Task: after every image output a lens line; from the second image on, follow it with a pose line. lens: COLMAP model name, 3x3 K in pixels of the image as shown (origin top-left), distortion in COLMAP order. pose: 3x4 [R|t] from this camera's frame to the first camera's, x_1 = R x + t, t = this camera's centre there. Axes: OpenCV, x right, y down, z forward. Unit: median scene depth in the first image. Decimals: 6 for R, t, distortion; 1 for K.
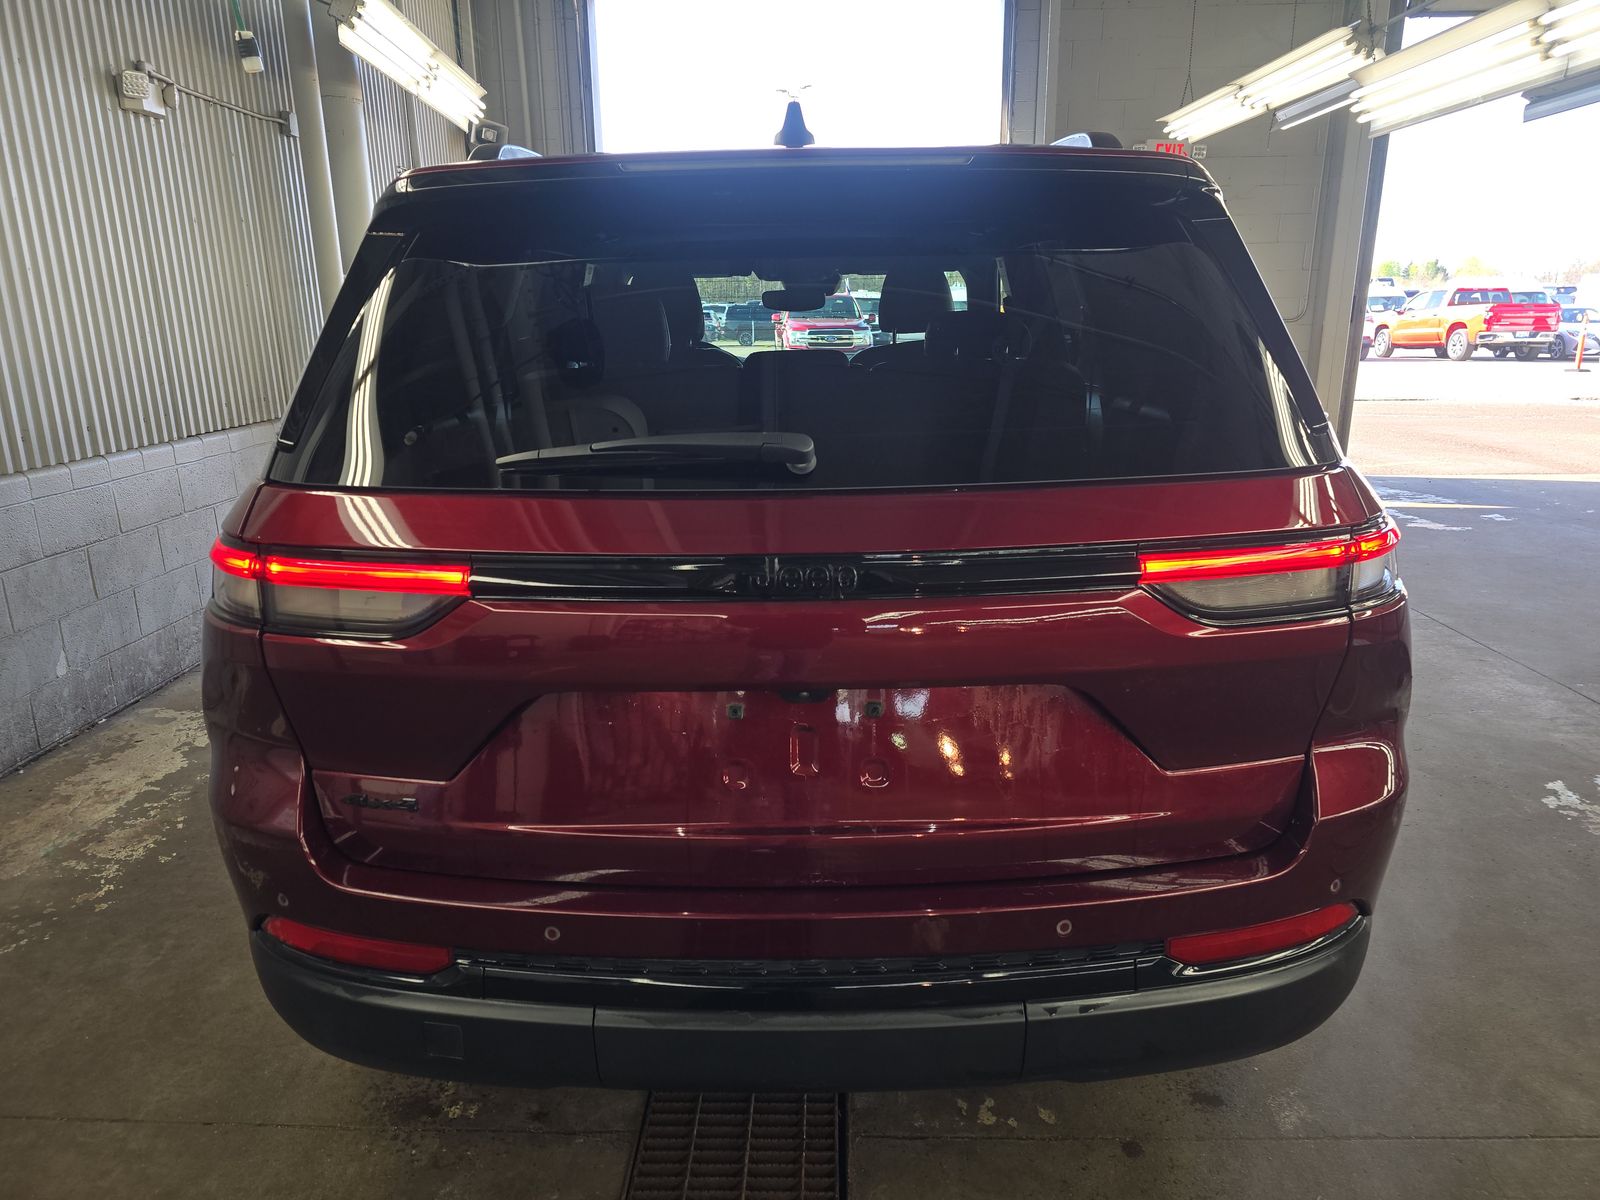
lens RADIAL K [[1078.6, 0, 800.0], [0, 1078.6, 600.0], [0, 0, 1]] dist [0.103268, -0.077659]
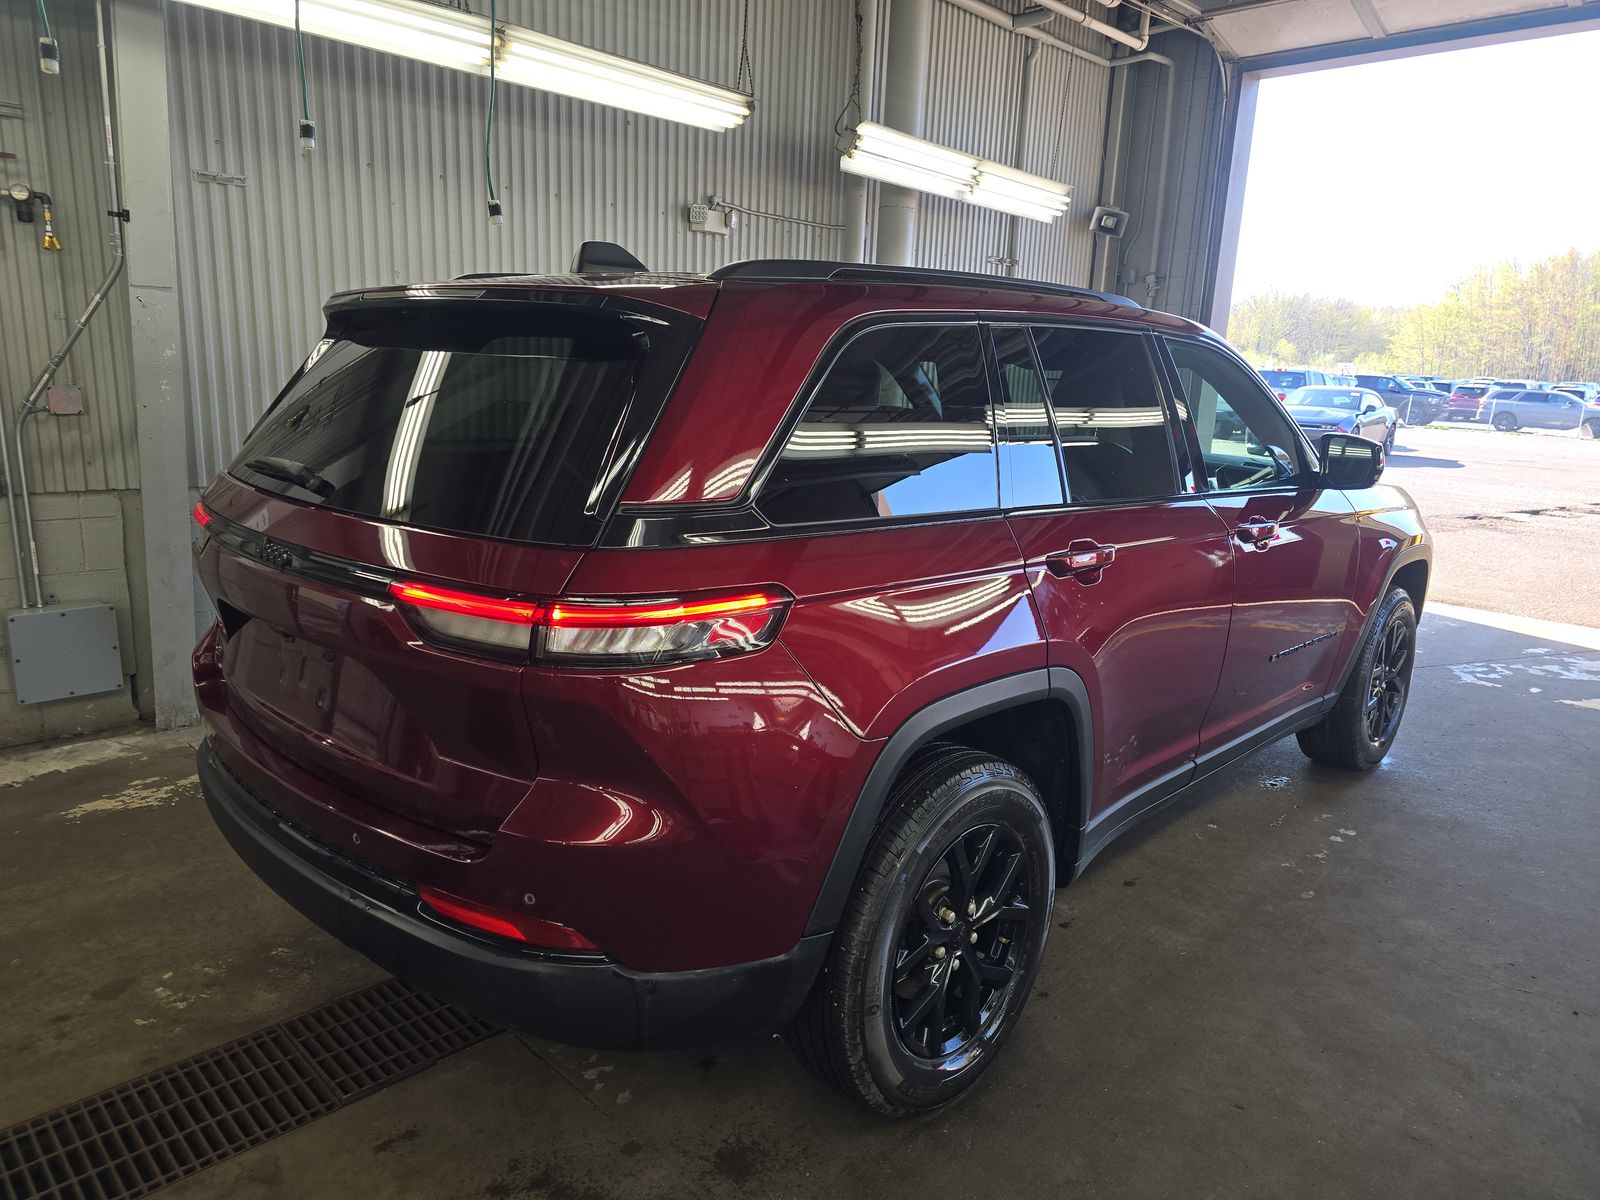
lens RADIAL K [[1078.6, 0, 800.0], [0, 1078.6, 600.0], [0, 0, 1]] dist [0.103268, -0.077659]
pose [[0.735533, 0.188748, -0.650665, 0.488080], [-0.225656, 0.973822, 0.027402, -0.051468], [0.638804, 0.126671, 0.758871, 0.092539]]
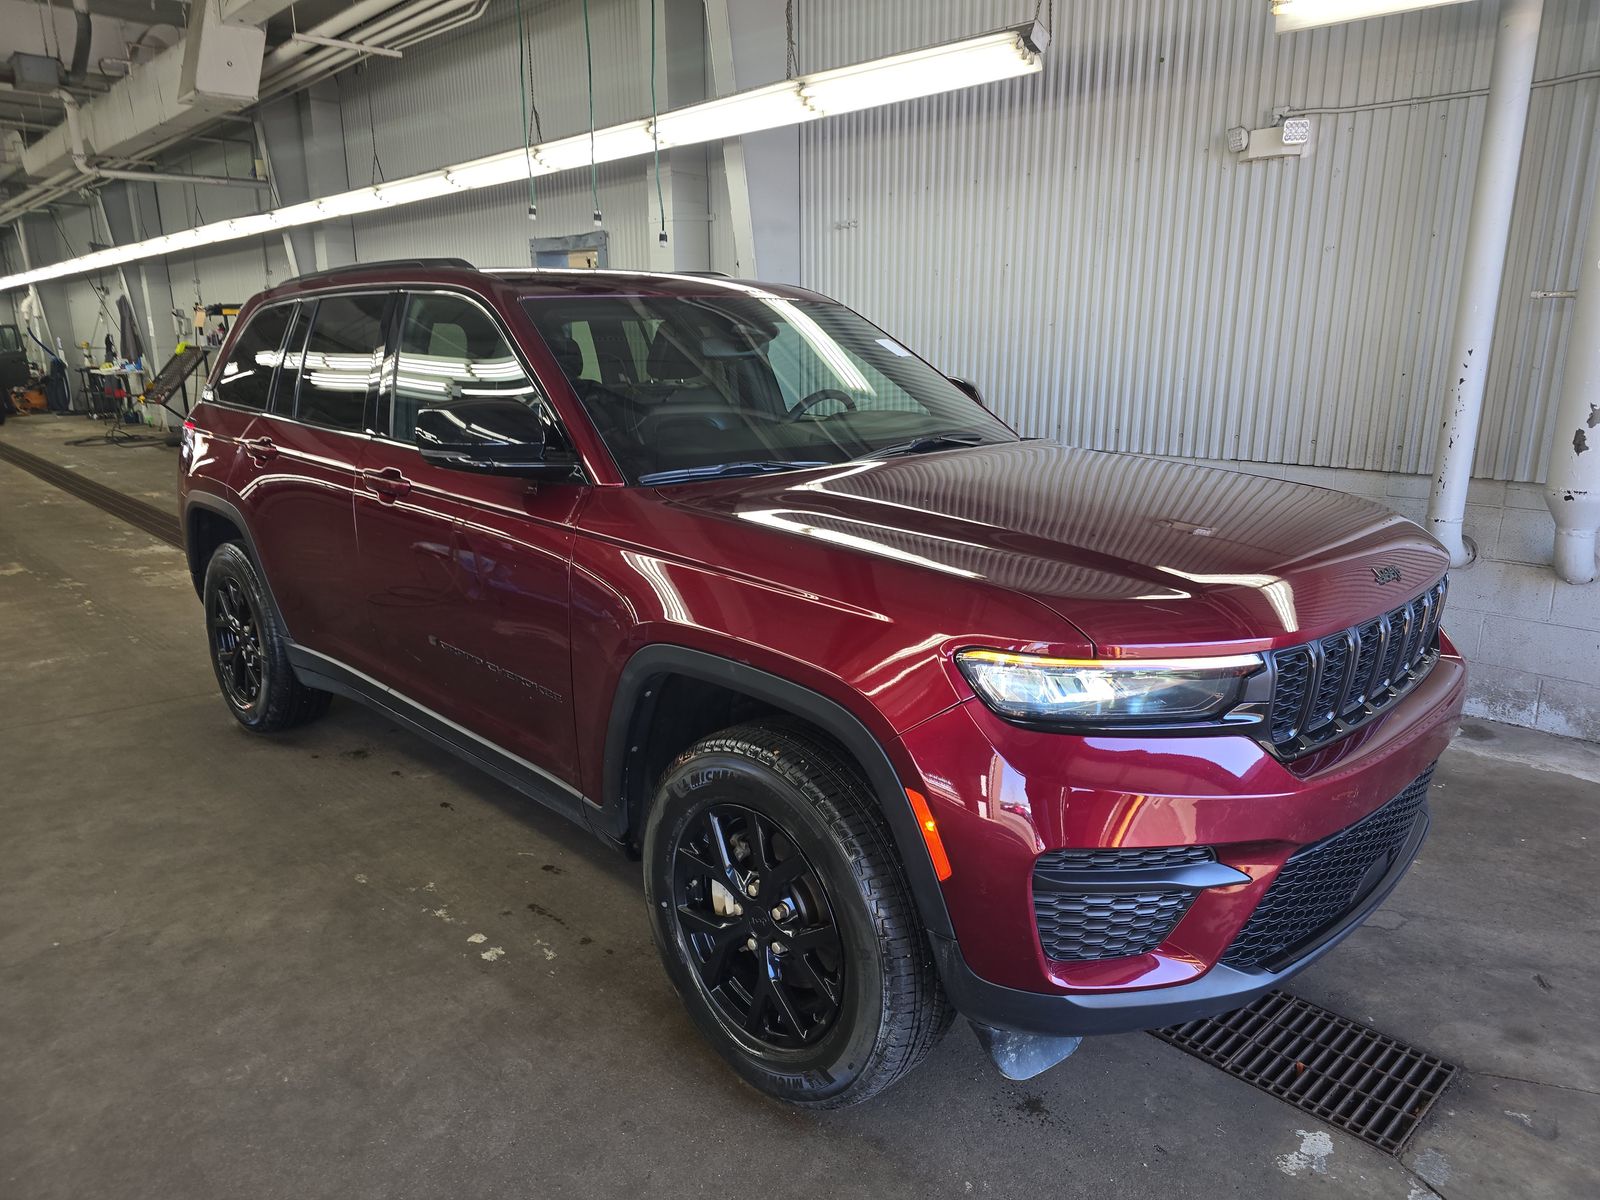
lens RADIAL K [[1078.6, 0, 800.0], [0, 1078.6, 600.0], [0, 0, 1]] dist [0.103268, -0.077659]
pose [[-0.712506, 0.195450, -0.673894, 0.534376], [-0.162954, 0.888069, 0.429859, -0.426069], [0.682481, 0.416091, -0.600906, 1.450751]]
